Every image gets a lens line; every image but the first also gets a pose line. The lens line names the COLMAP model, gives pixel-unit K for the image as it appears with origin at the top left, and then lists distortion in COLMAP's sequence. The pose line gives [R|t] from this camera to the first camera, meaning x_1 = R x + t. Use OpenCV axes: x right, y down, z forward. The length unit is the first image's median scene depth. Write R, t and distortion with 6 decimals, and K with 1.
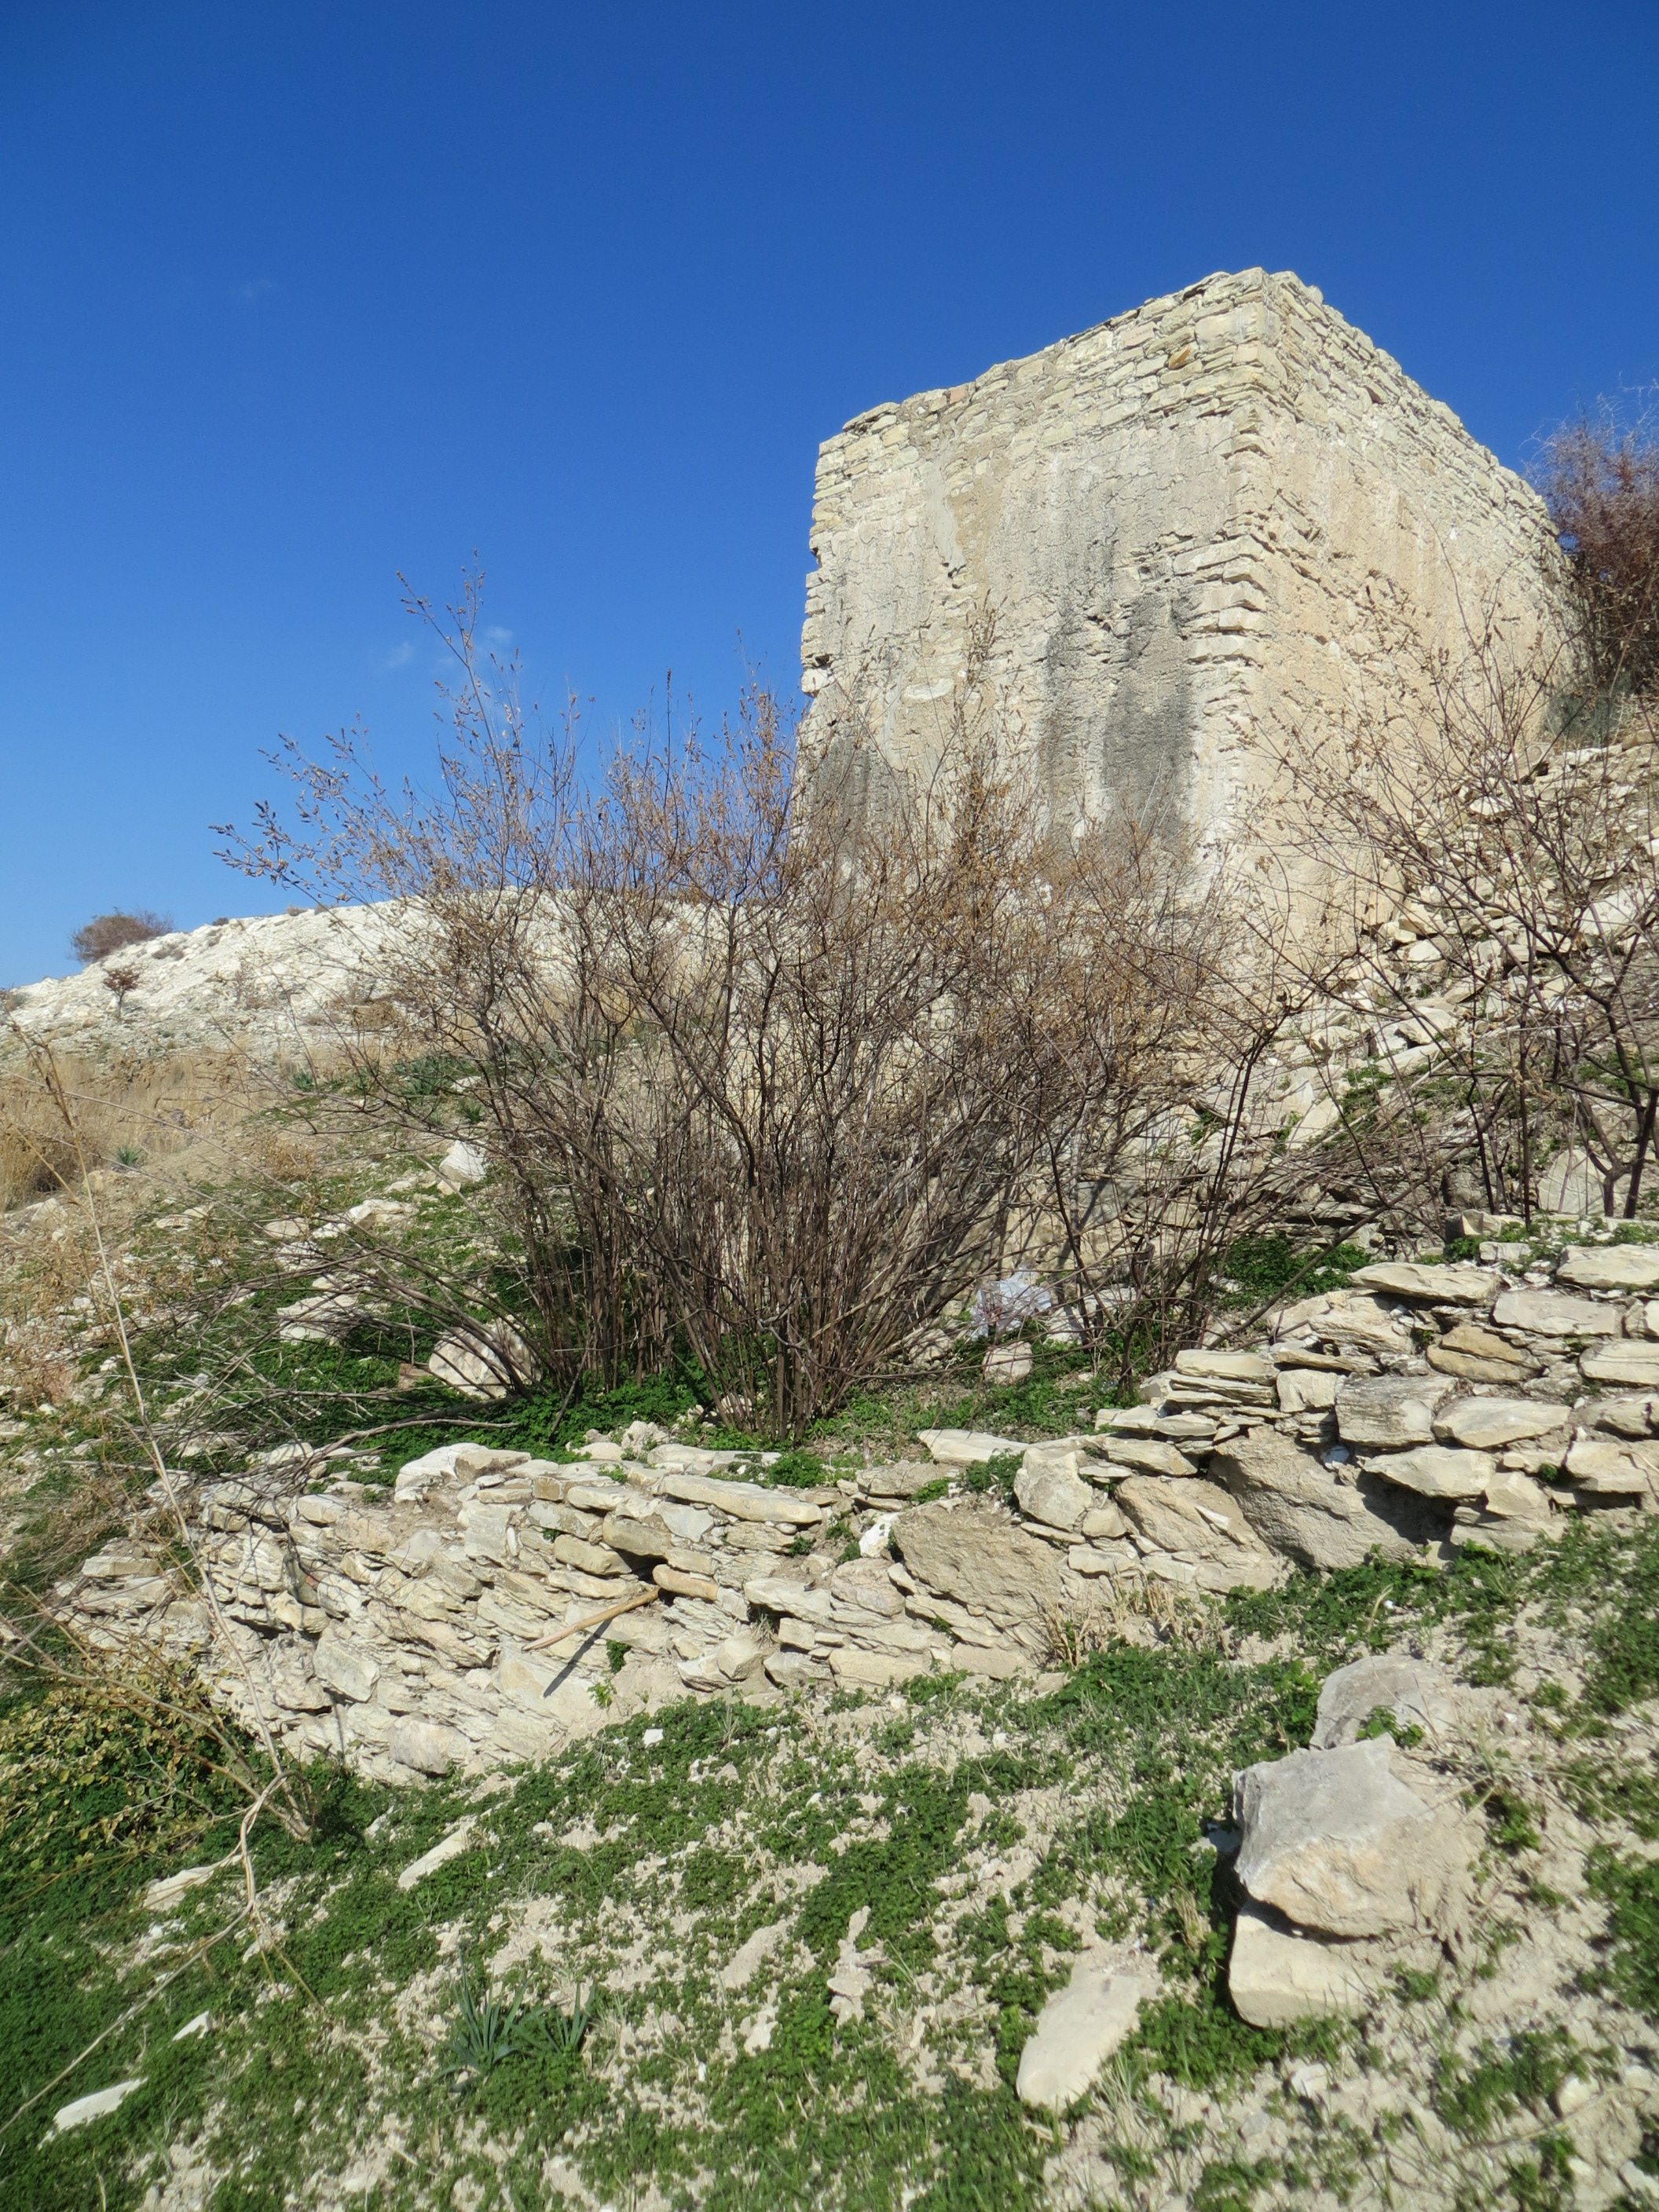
lens RADIAL K [[1664.0, 0, 818.5], [0, 1664.0, 1093.2], [0, 0, 1]] dist [-0.015754, 0.004292]
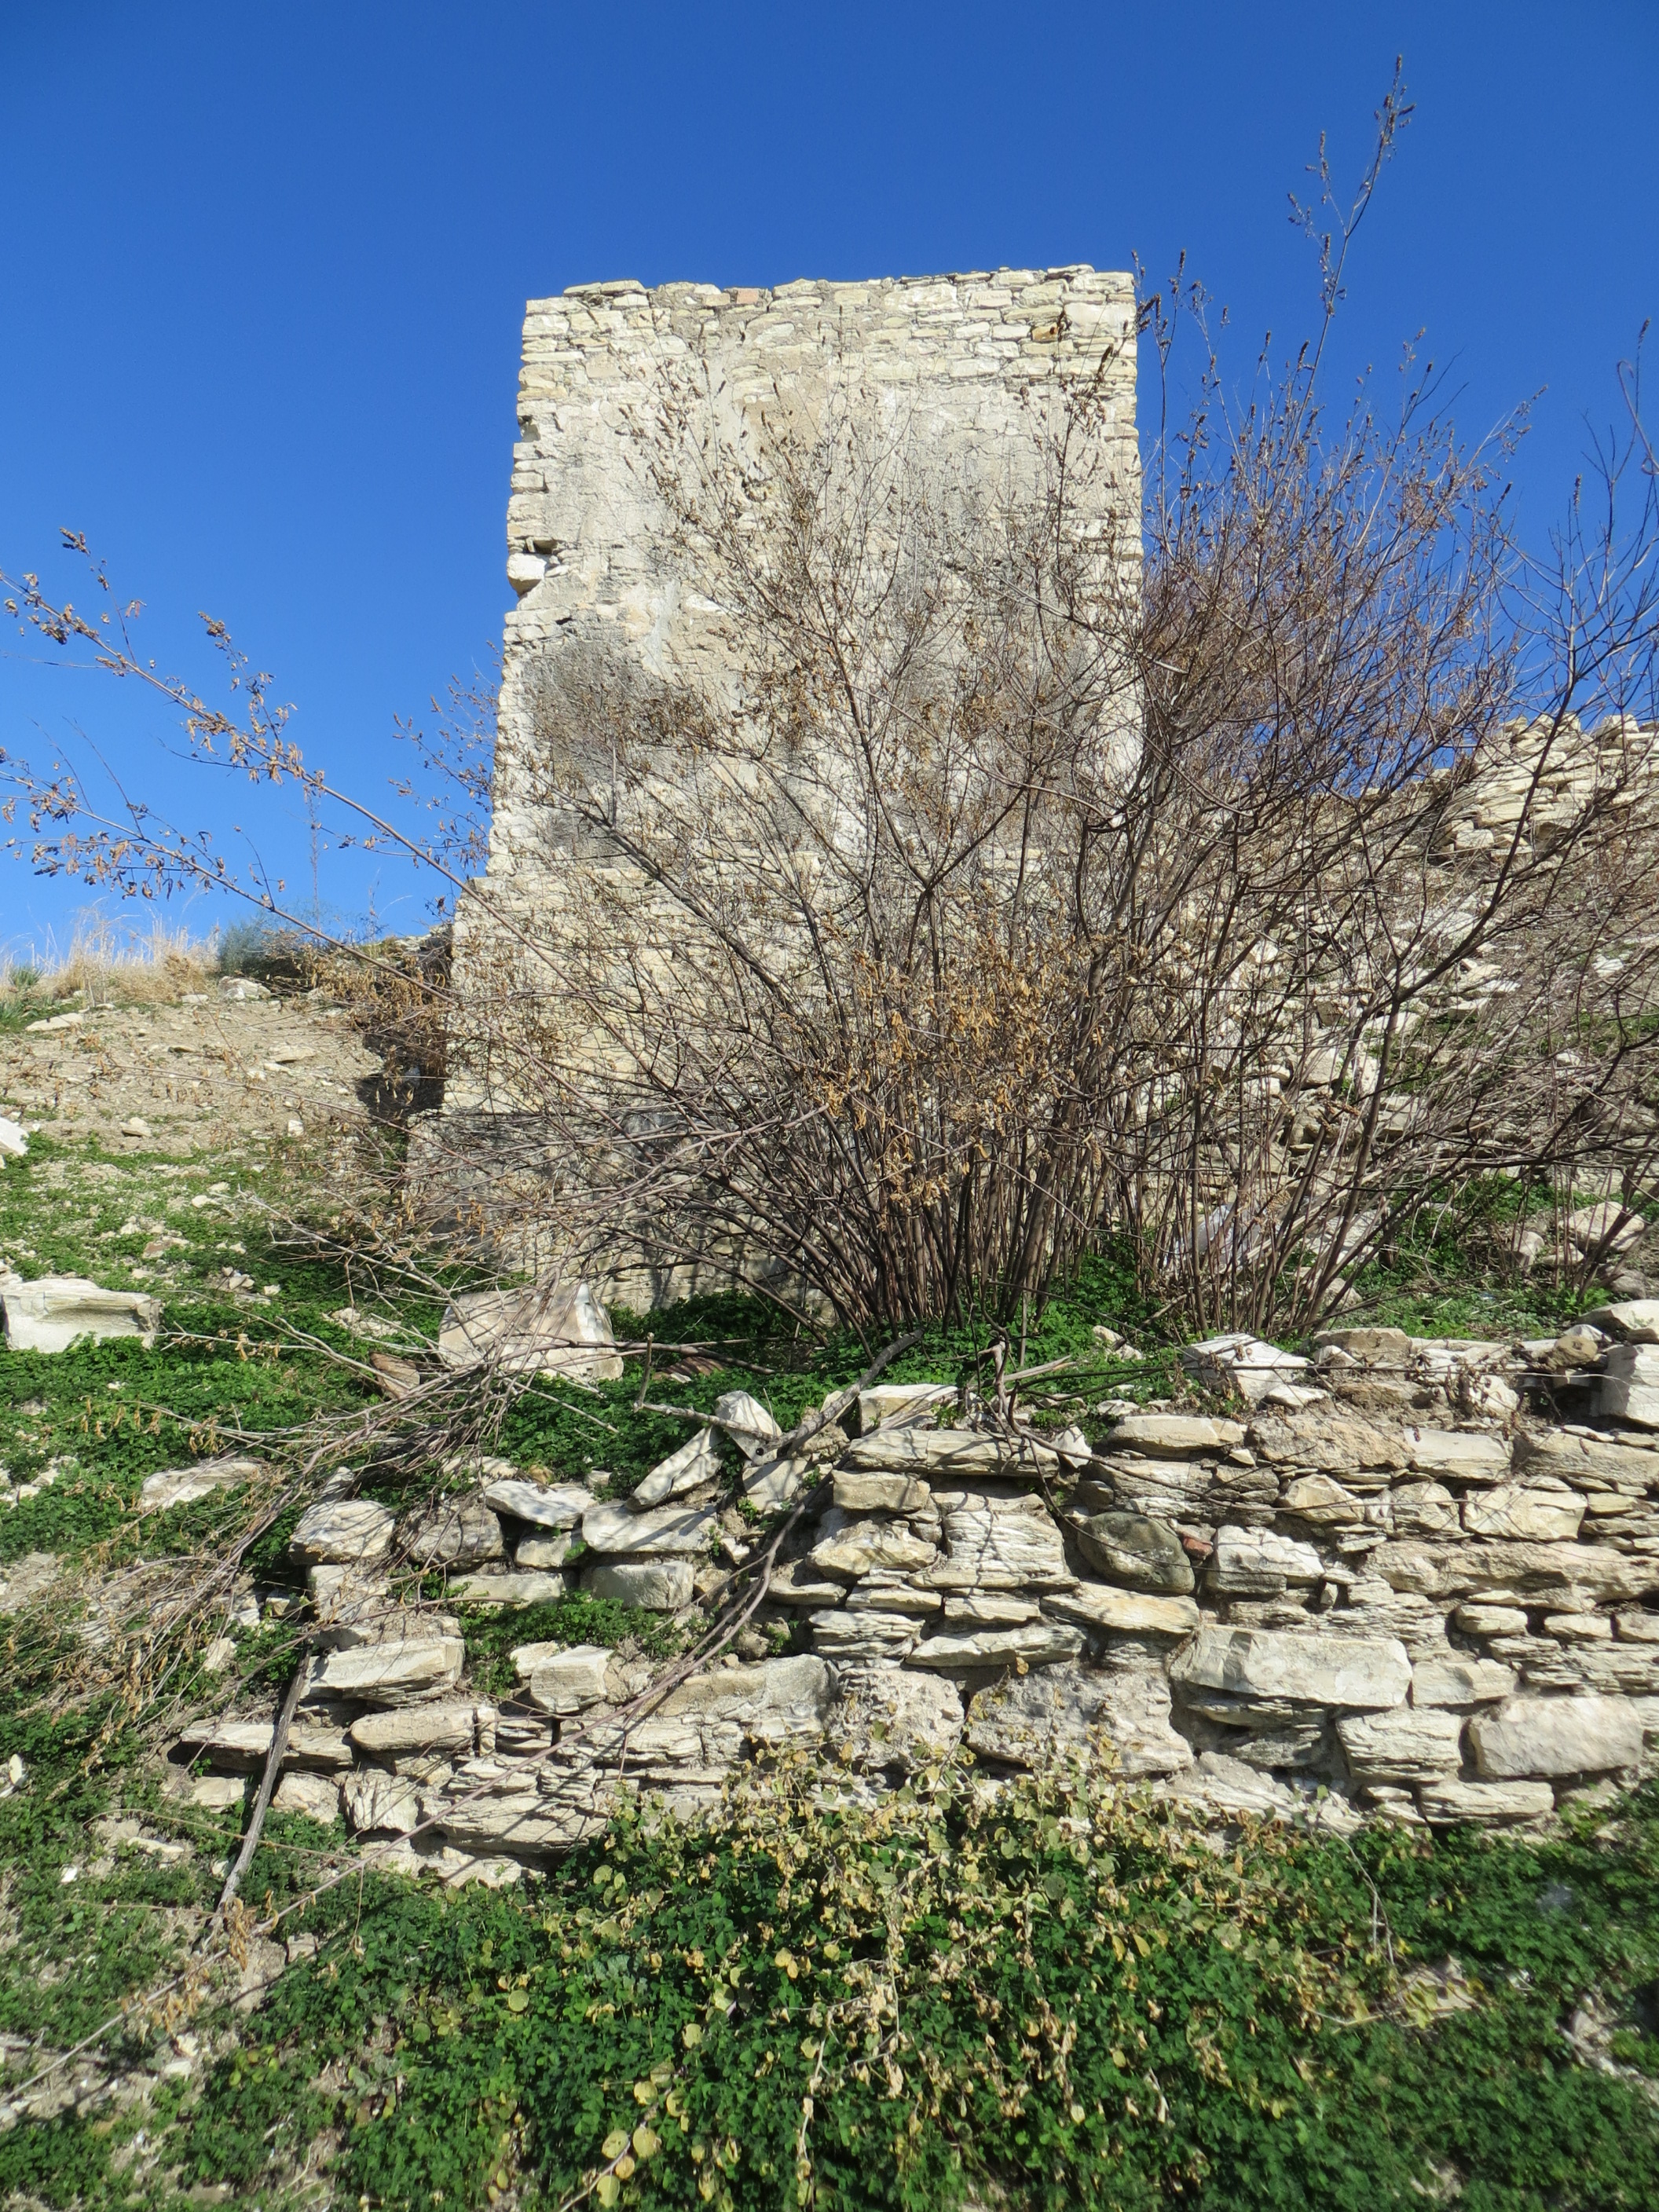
lens RADIAL K [[1664.0, 0, 823.4], [0, 1664.0, 1097.0], [0, 0, 1]] dist [-0.015754, 0.004292]
pose [[0.768101, 0.076372, 0.635759, -0.560993], [-0.017771, 0.995022, -0.098059, 0.130831], [-0.640083, 0.064021, 0.765634, 0.411966]]
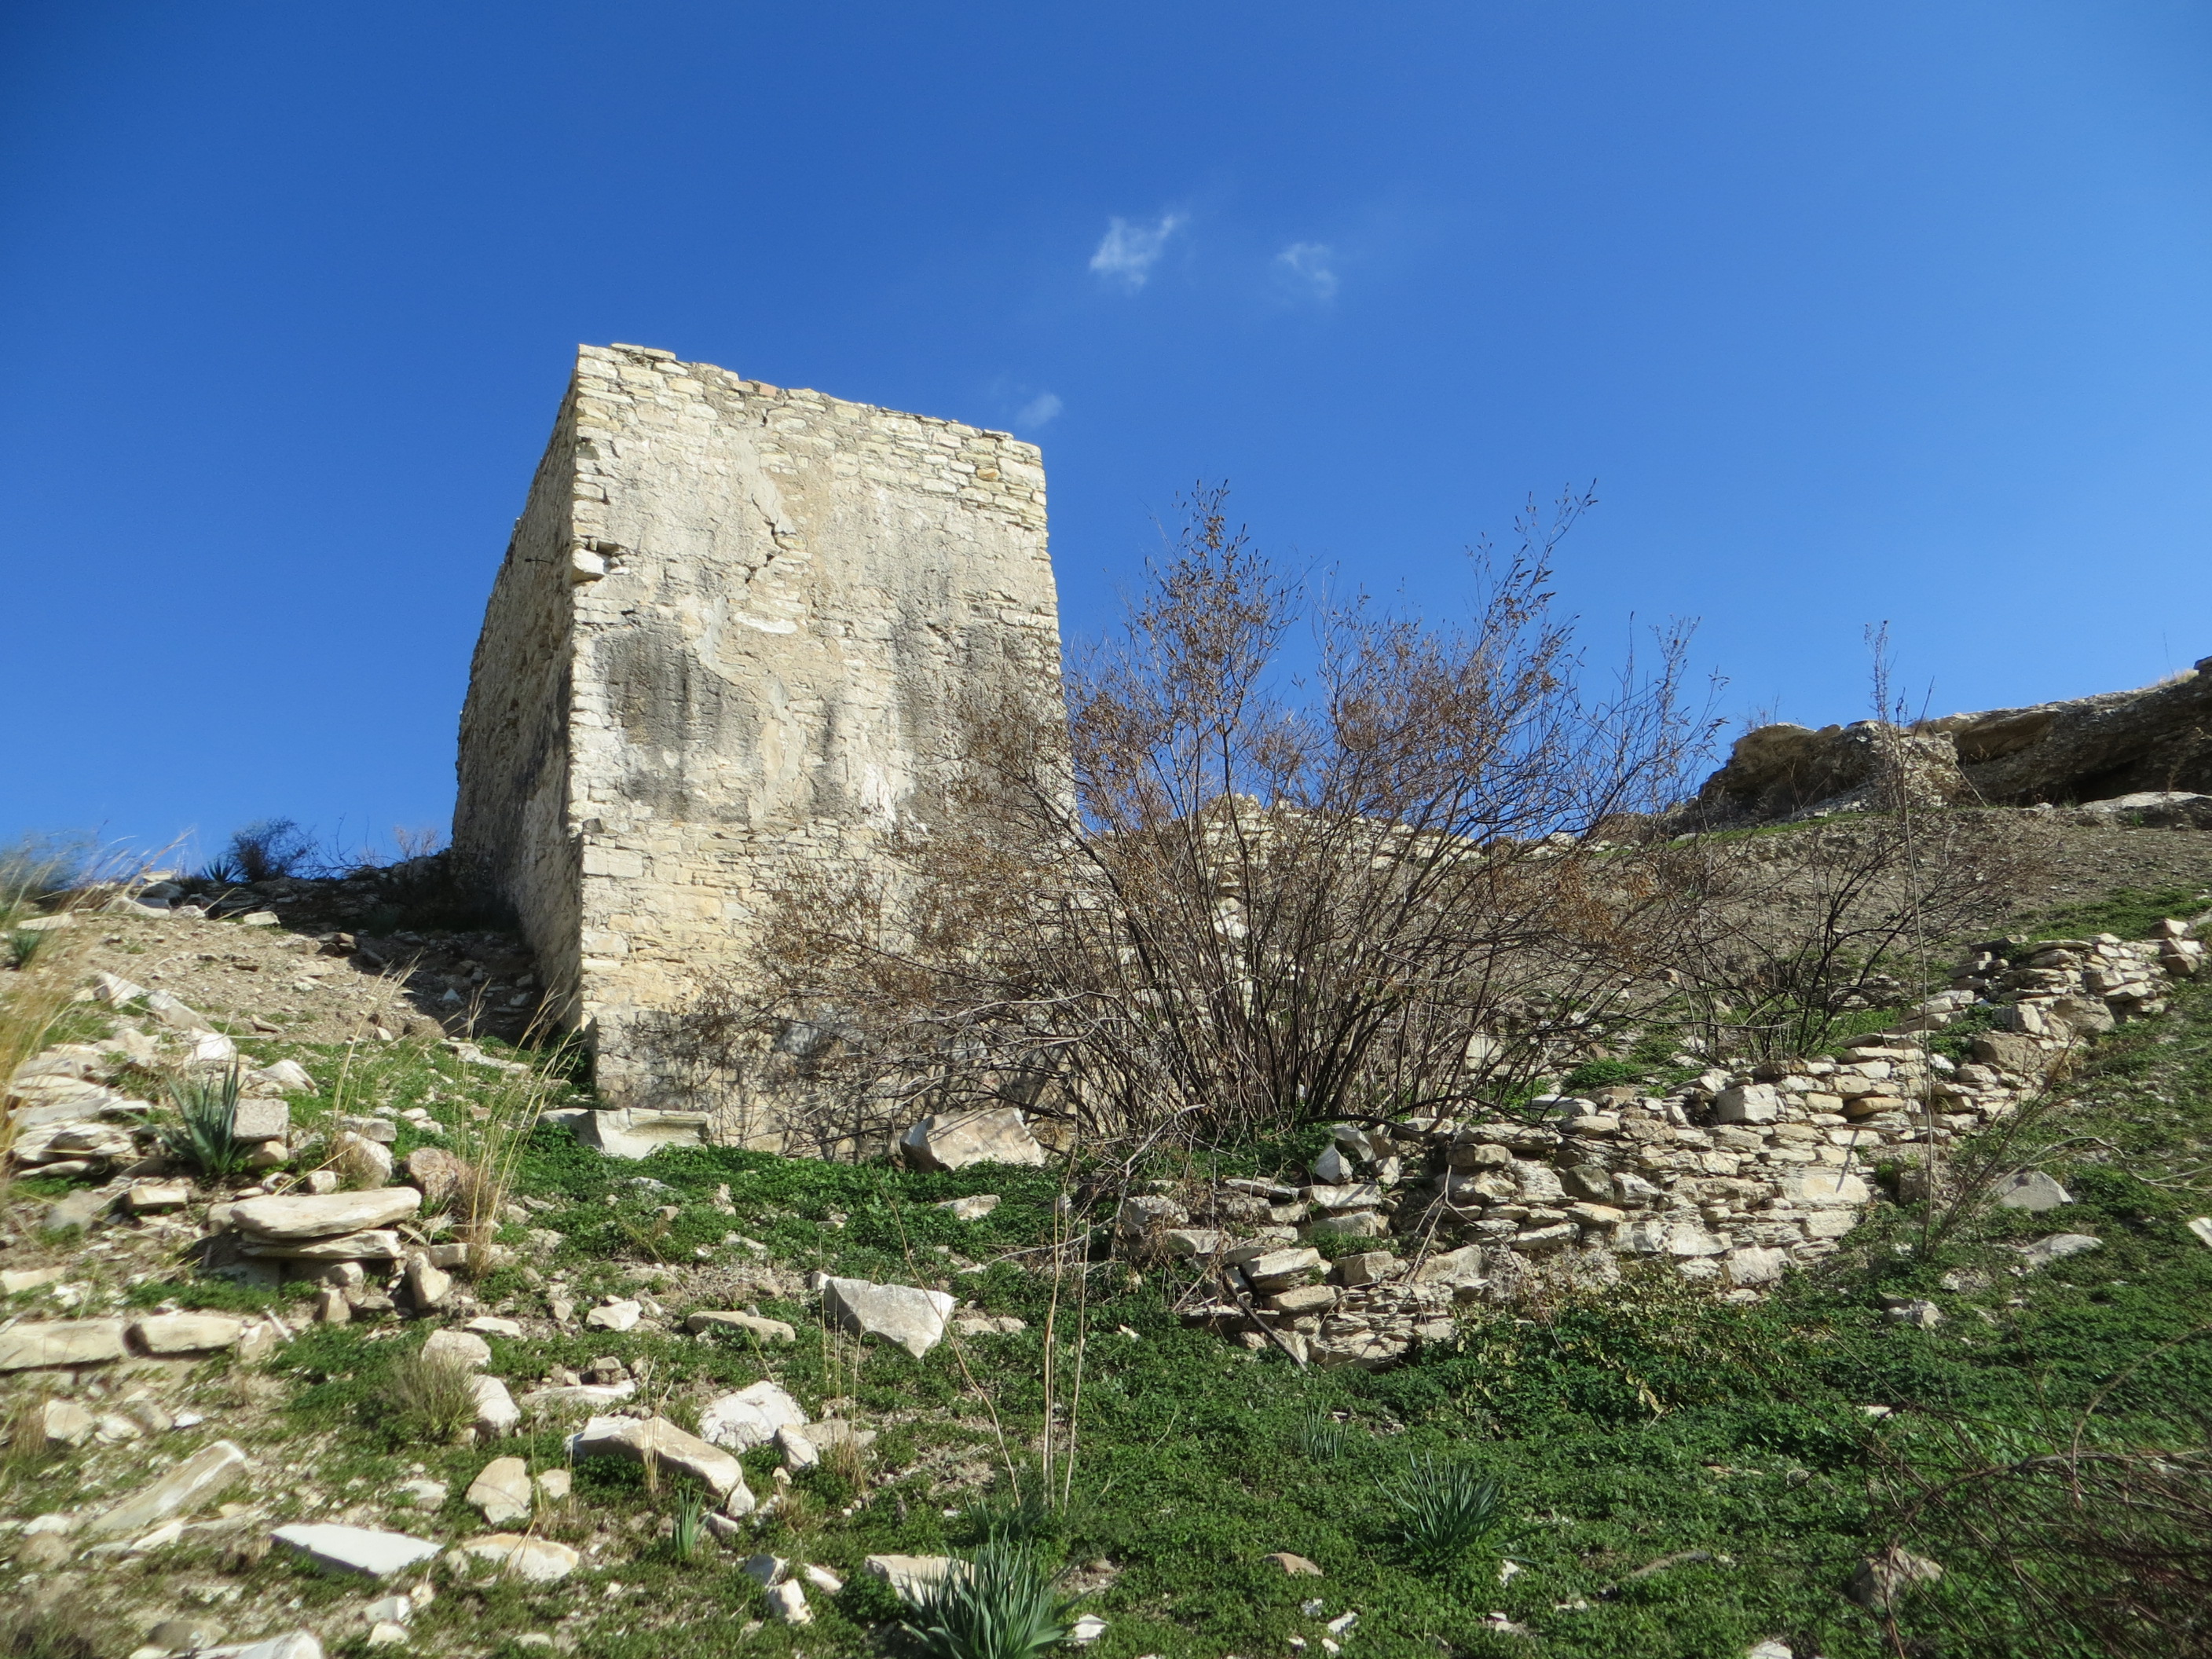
lens RADIAL K [[1664.0, 0, 1086.2], [0, 1664.0, 835.3], [0, 0, 1]] dist [-0.015754, 0.004292]
pose [[0.285323, 0.256179, 0.923560, -1.091553], [0.033604, 0.960350, -0.276765, 0.254509], [-0.957842, 0.110003, 0.265402, 0.691863]]
